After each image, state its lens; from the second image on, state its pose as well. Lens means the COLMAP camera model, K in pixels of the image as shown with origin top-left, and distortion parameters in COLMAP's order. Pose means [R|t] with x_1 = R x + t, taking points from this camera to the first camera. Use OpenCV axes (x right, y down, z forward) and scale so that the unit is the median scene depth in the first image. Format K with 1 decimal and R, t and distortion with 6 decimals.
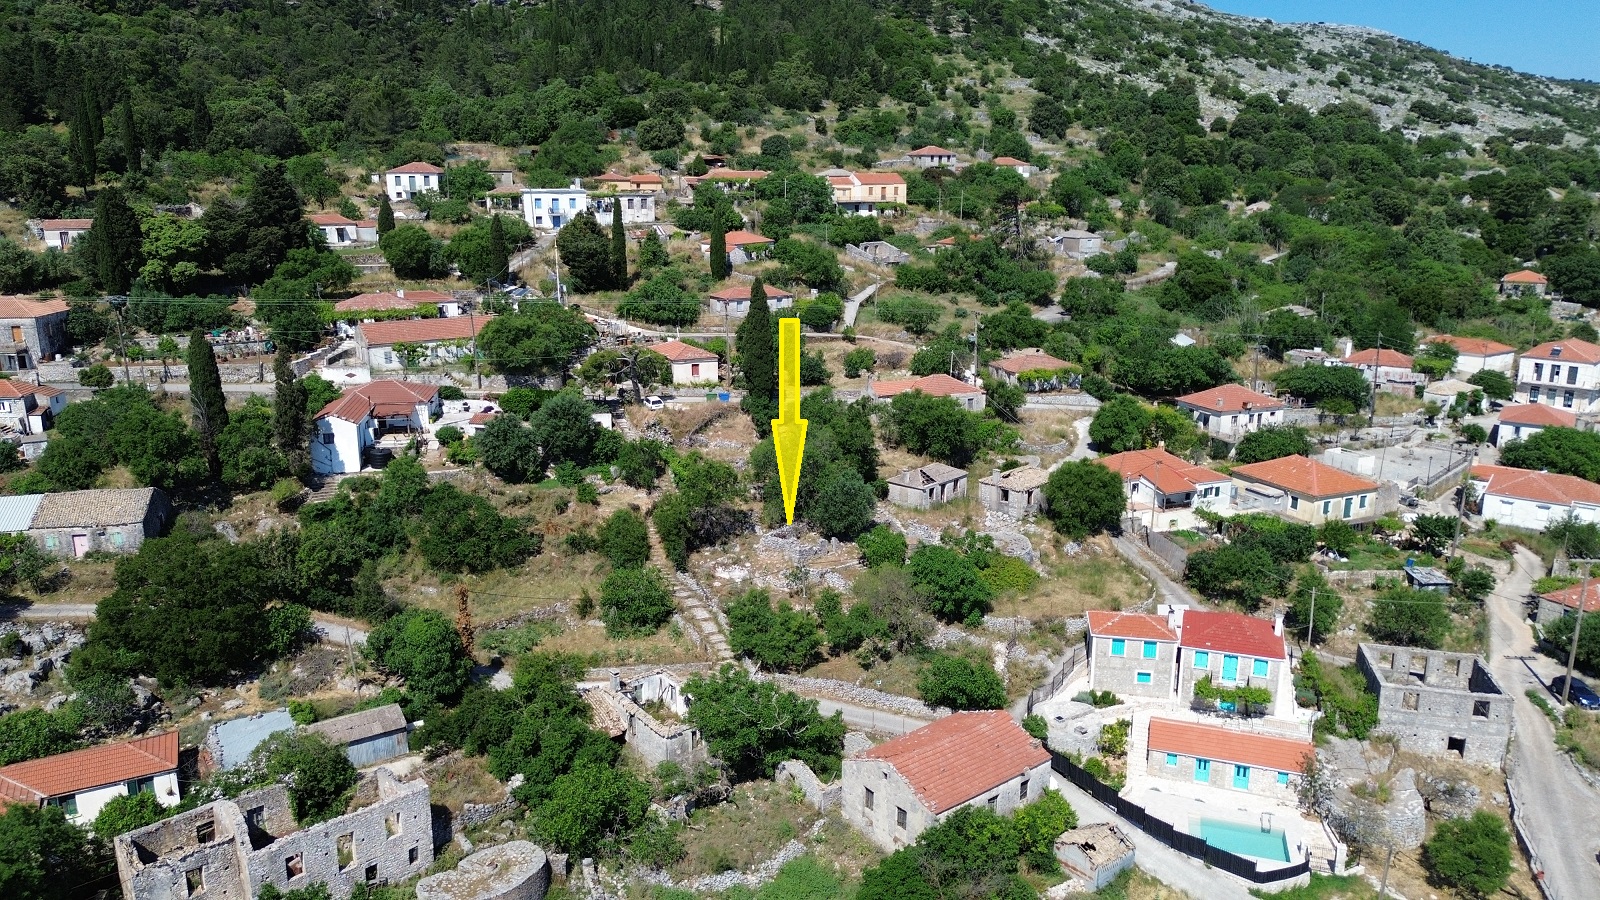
lens RADIAL K [[1135.3, 0, 791.7], [0, 1135.3, 444.6], [0, 0, 1]] dist [0.064024, -0.055626]
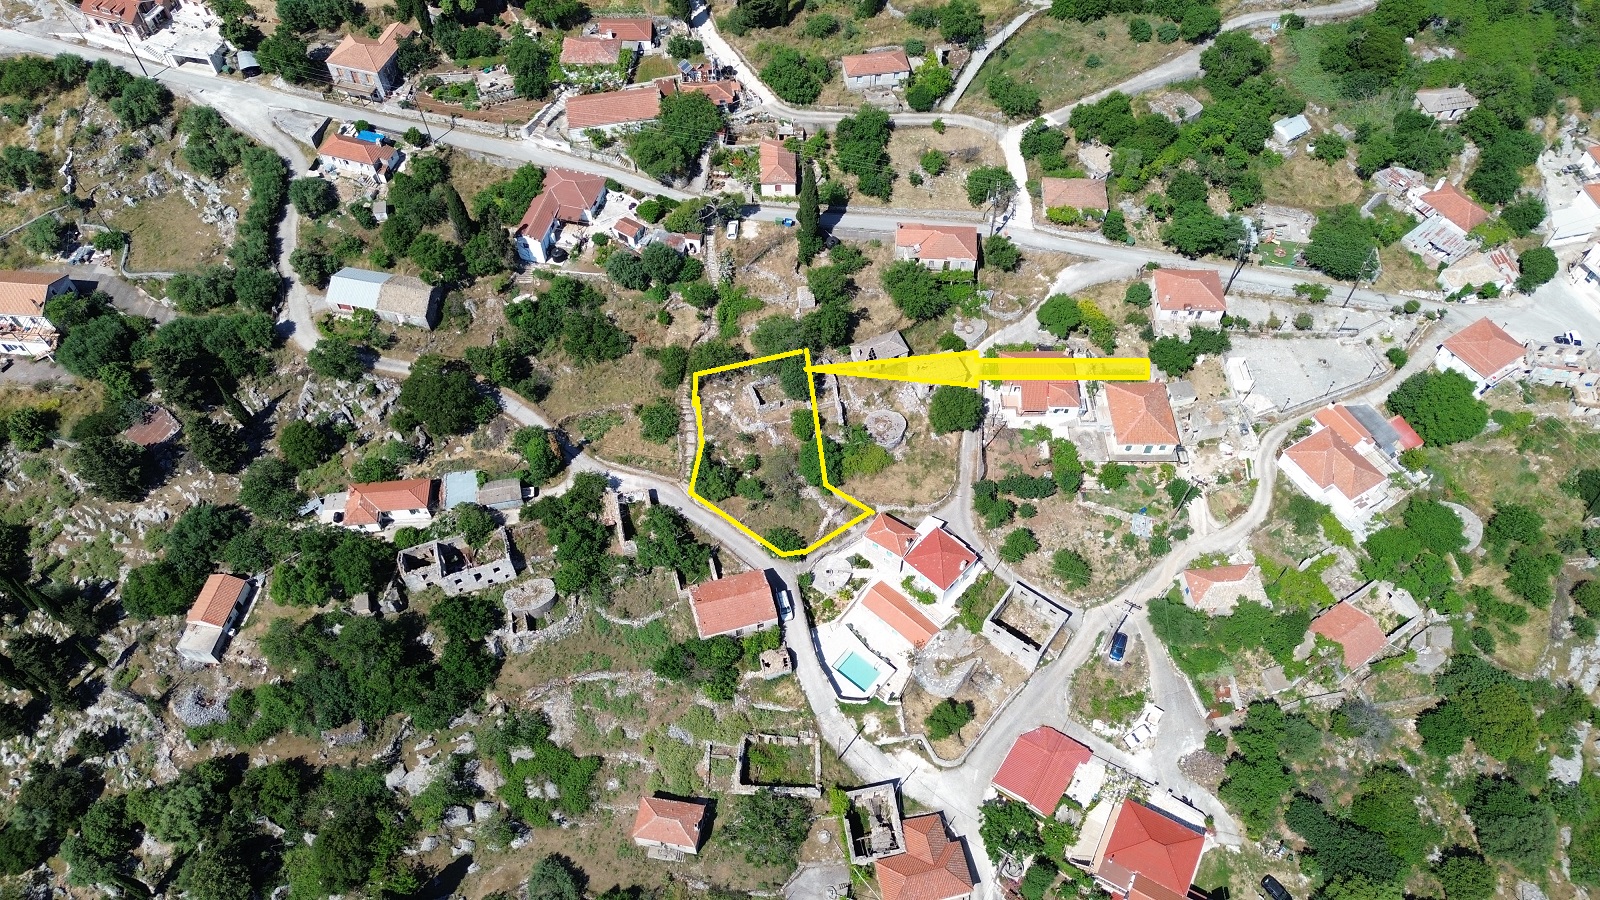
lens RADIAL K [[1135.3, 0, 791.7], [0, 1135.3, 444.6], [0, 0, 1]] dist [0.064024, -0.055626]
pose [[0.919147, 0.317161, -0.233618, 0.407172], [-0.087193, 0.742168, 0.664518, -0.872791], [0.384143, -0.590420, 0.709816, -0.194517]]
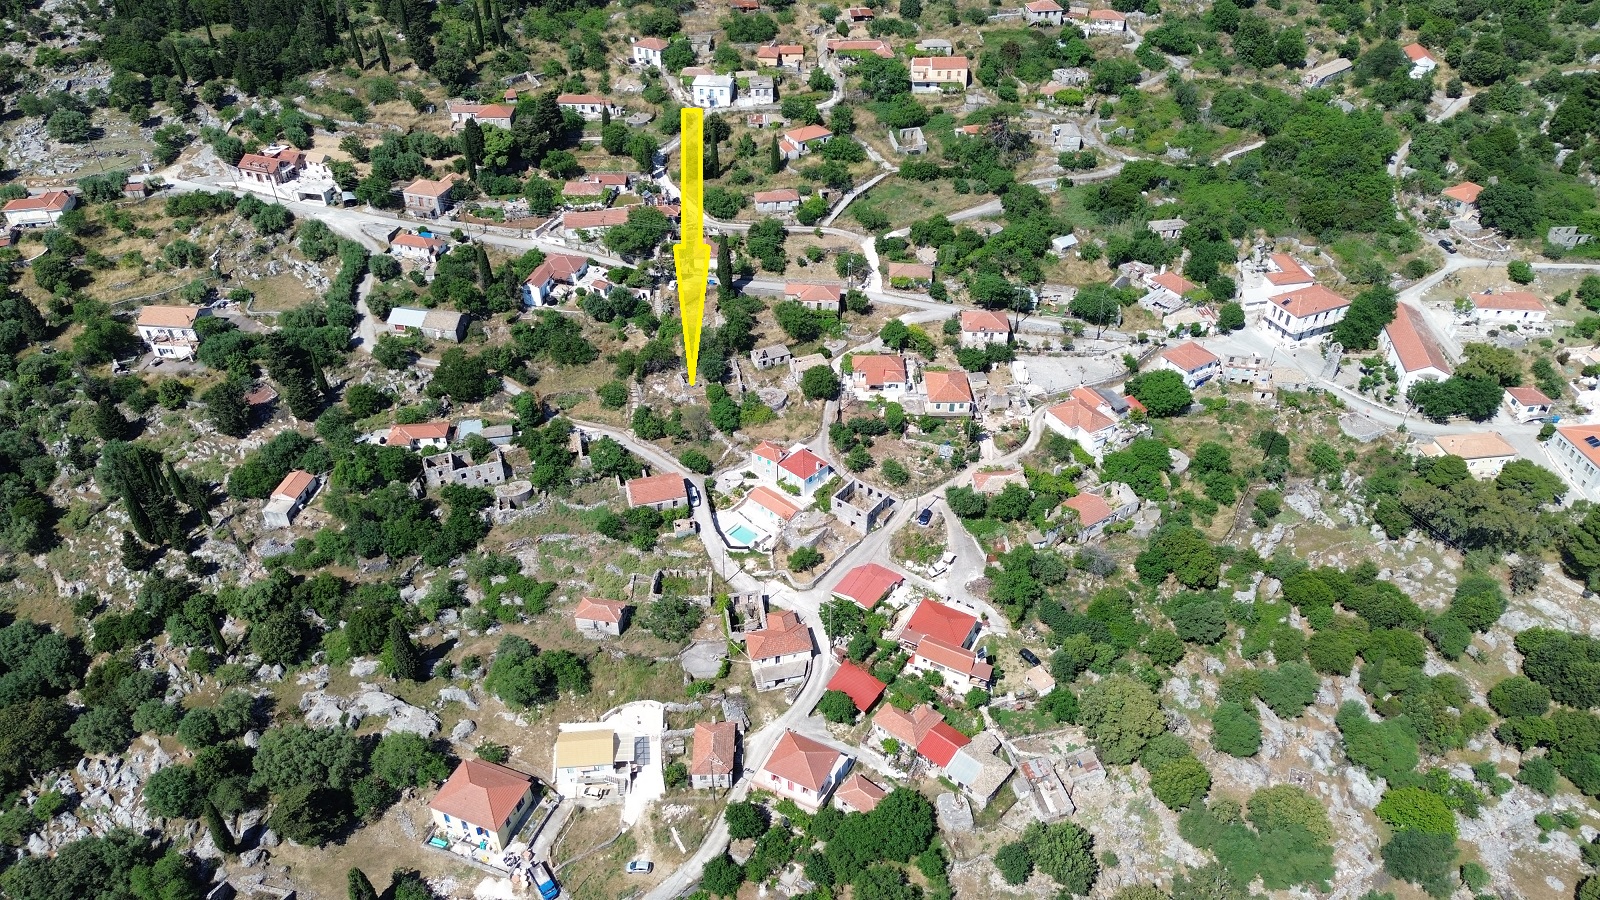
lens RADIAL K [[1135.3, 0, 791.7], [0, 1135.3, 444.6], [0, 0, 1]] dist [0.064024, -0.055626]
pose [[0.917697, 0.235656, -0.319840, 0.895548], [-0.091368, 0.908687, 0.407357, -0.699968], [0.386631, -0.344608, 0.855431, -0.903705]]
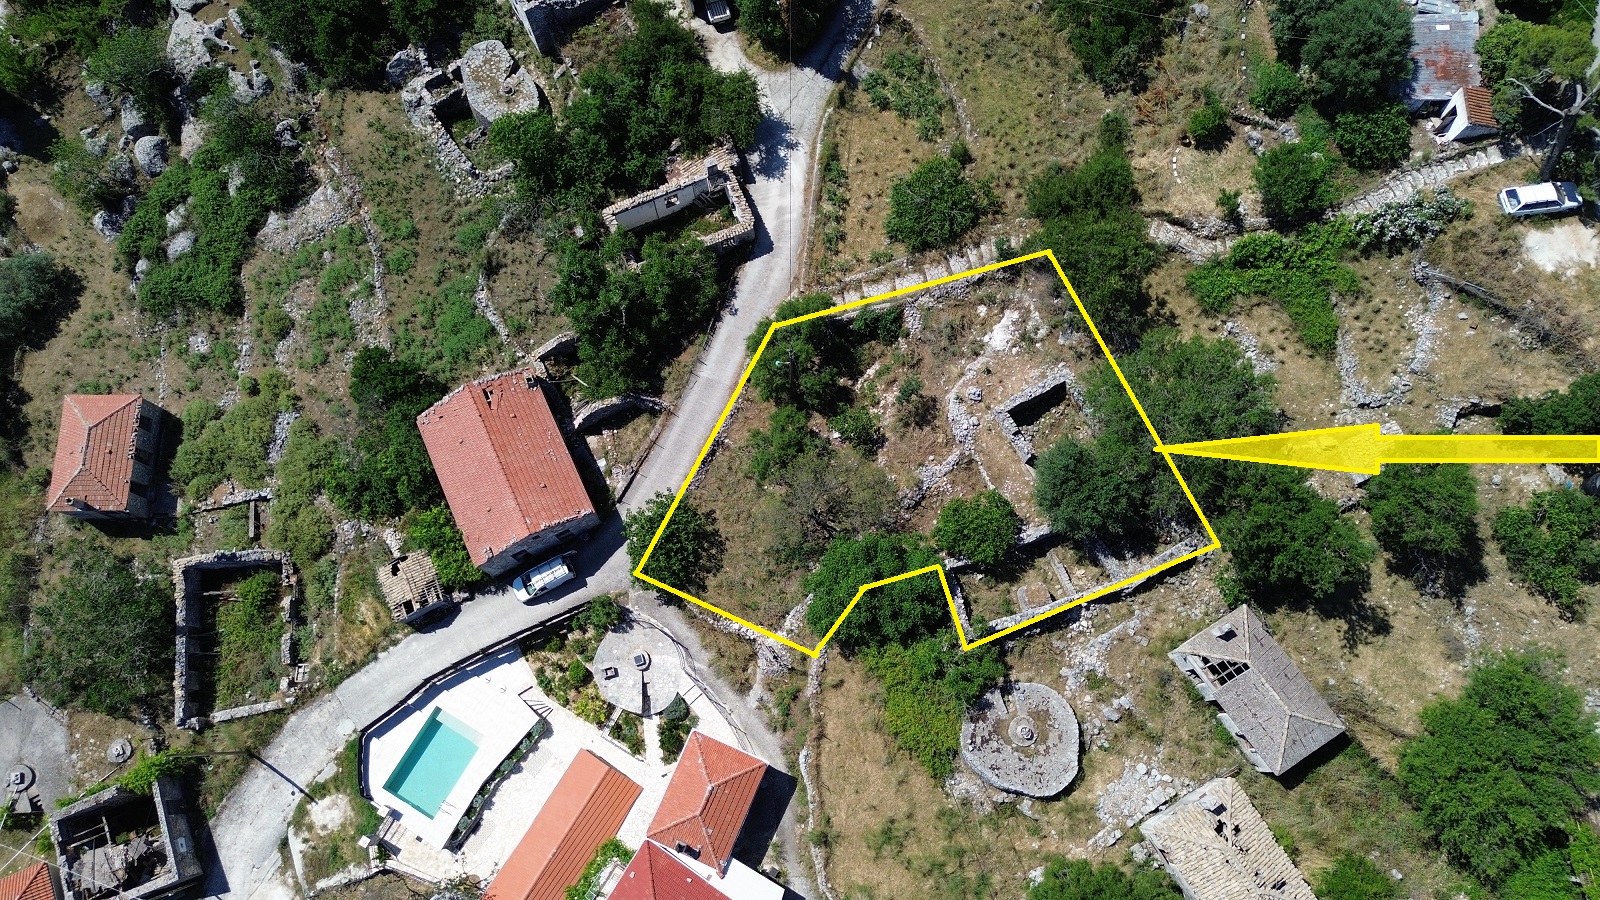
lens RADIAL K [[1135.3, 0, 791.7], [0, 1135.3, 444.6], [0, 0, 1]] dist [0.064024, -0.055626]
pose [[-0.224286, 0.940824, -0.254058, 0.198502], [-0.218491, 0.205516, 0.953952, -0.459751], [0.949715, 0.269467, 0.159467, 0.675699]]
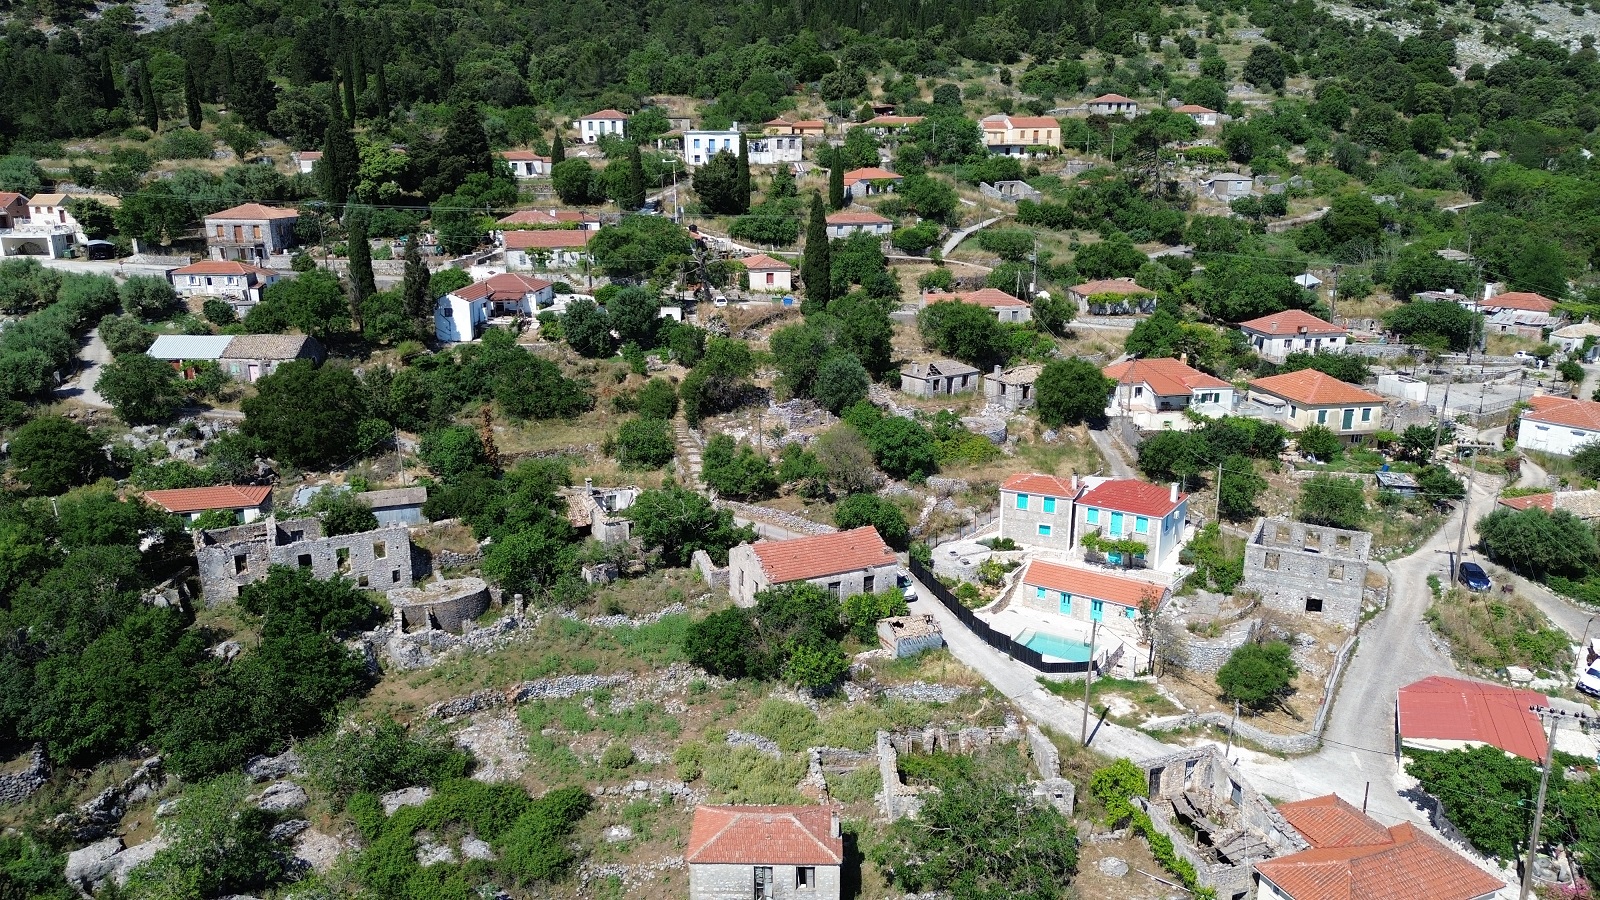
lens RADIAL K [[1135.3, 0, 791.7], [0, 1135.3, 444.6], [0, 0, 1]] dist [0.064024, -0.055626]
pose [[0.968807, 0.061725, -0.240006, 0.251454], [-0.056574, 0.997997, 0.028299, 0.077100], [0.241273, -0.013838, 0.970359, -0.116959]]
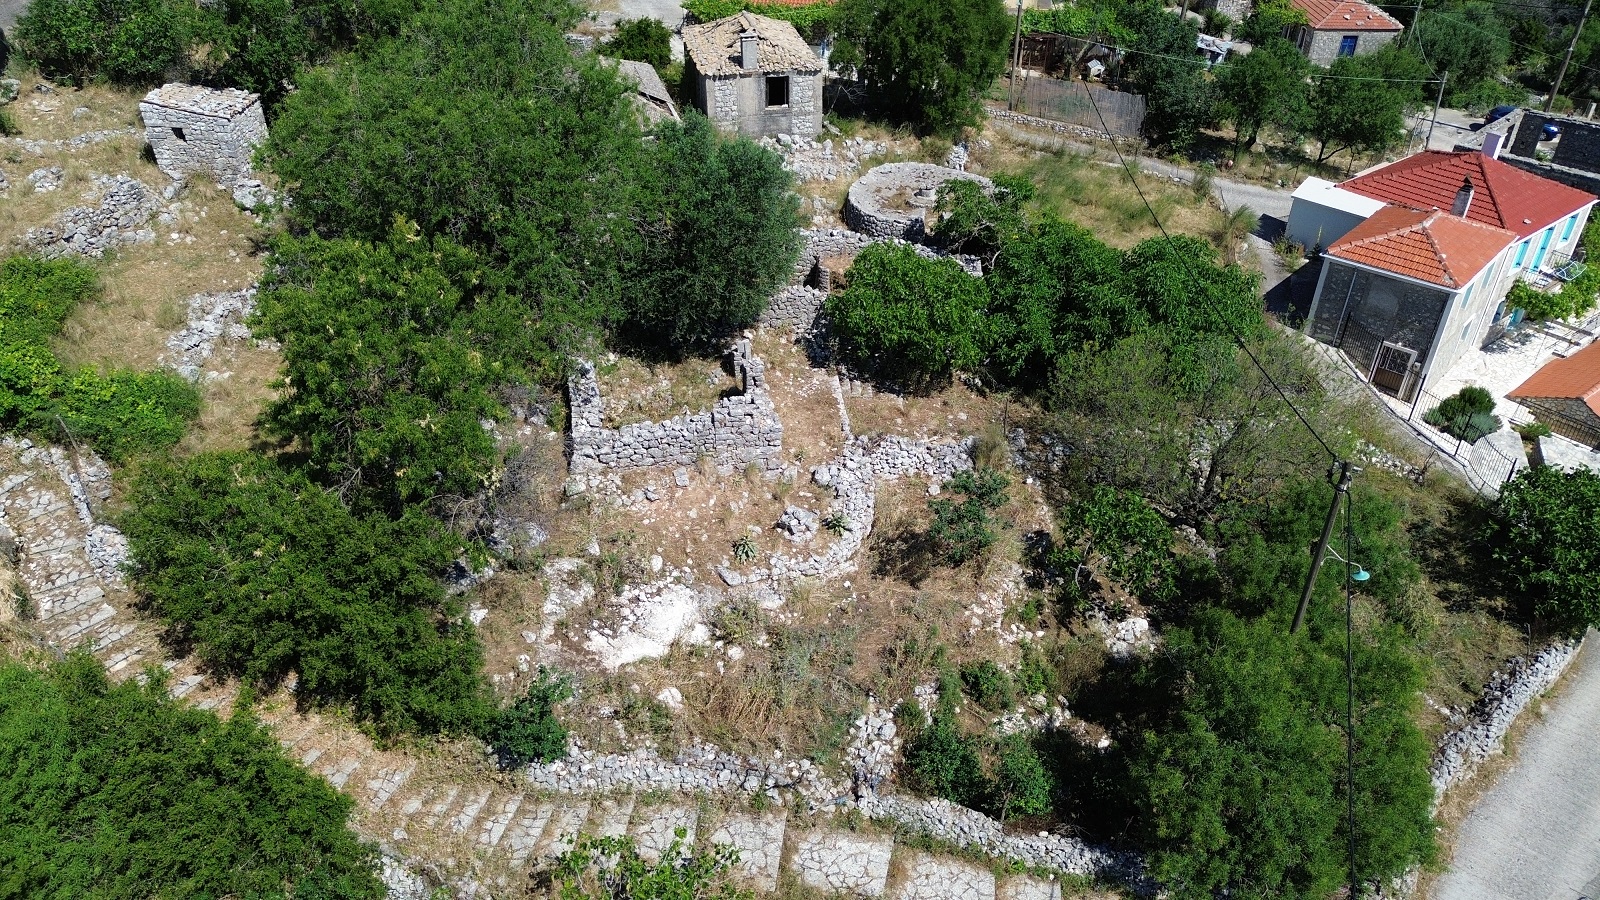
lens RADIAL K [[1135.3, 0, 791.7], [0, 1135.3, 444.6], [0, 0, 1]] dist [0.064024, -0.055626]
pose [[0.529978, -0.470847, 0.705284, -0.172176], [0.188853, 0.876339, 0.443131, -0.027555], [-0.826715, -0.101655, 0.553361, 0.724674]]
